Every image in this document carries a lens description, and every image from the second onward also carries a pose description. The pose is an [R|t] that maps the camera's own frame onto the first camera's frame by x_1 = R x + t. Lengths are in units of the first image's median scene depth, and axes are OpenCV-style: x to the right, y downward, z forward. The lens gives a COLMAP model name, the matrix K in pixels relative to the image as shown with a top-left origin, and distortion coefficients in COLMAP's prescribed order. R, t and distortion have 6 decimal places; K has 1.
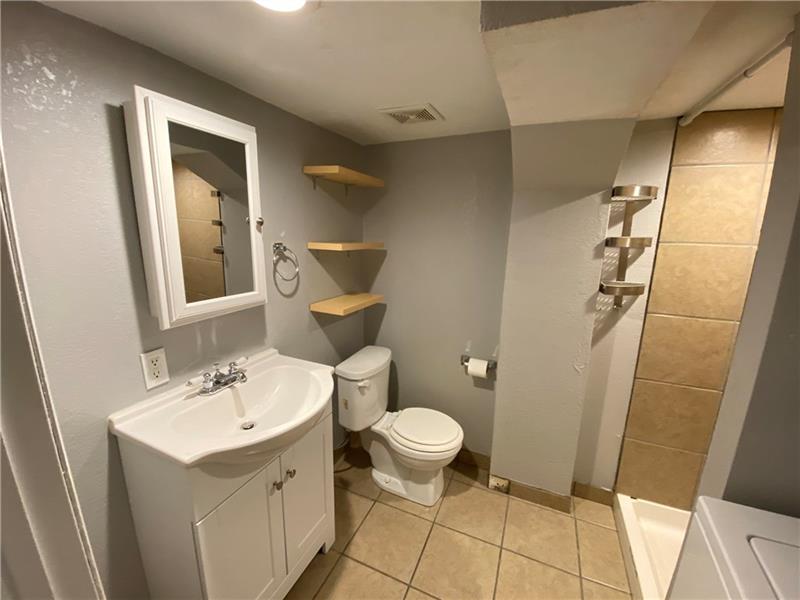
lens RADIAL K [[324.9, 0, 400.0], [0, 324.9, 300.0], [0, 0, 1]] dist [-0.000801, -0.000482]
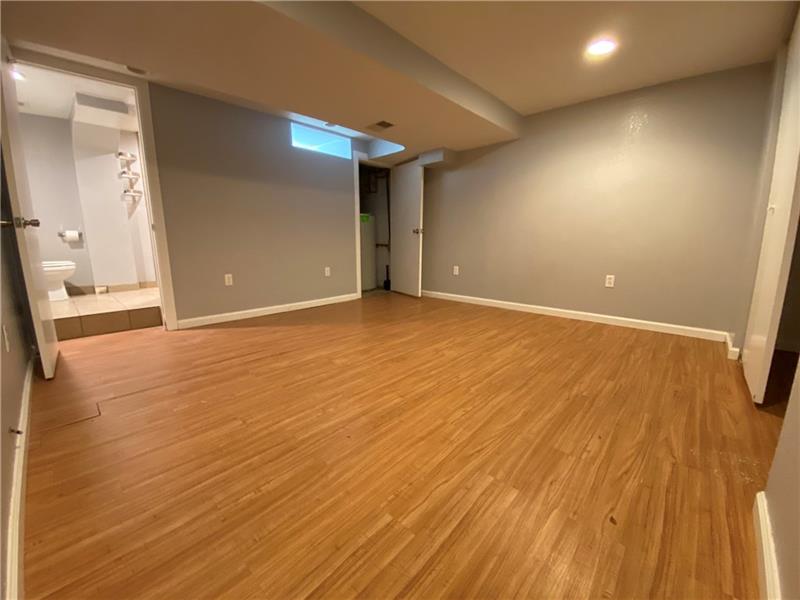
lens RADIAL K [[337.6, 0, 399.2], [0, 337.6, 281.9], [0, 0, 1]] dist [-0.000907, -0.000251]
pose [[0.316415, -0.184156, 0.930574, -1.306199], [0.204918, 0.971084, 0.122496, 0.770083], [-0.926224, 0.151931, 0.345003, -1.813577]]
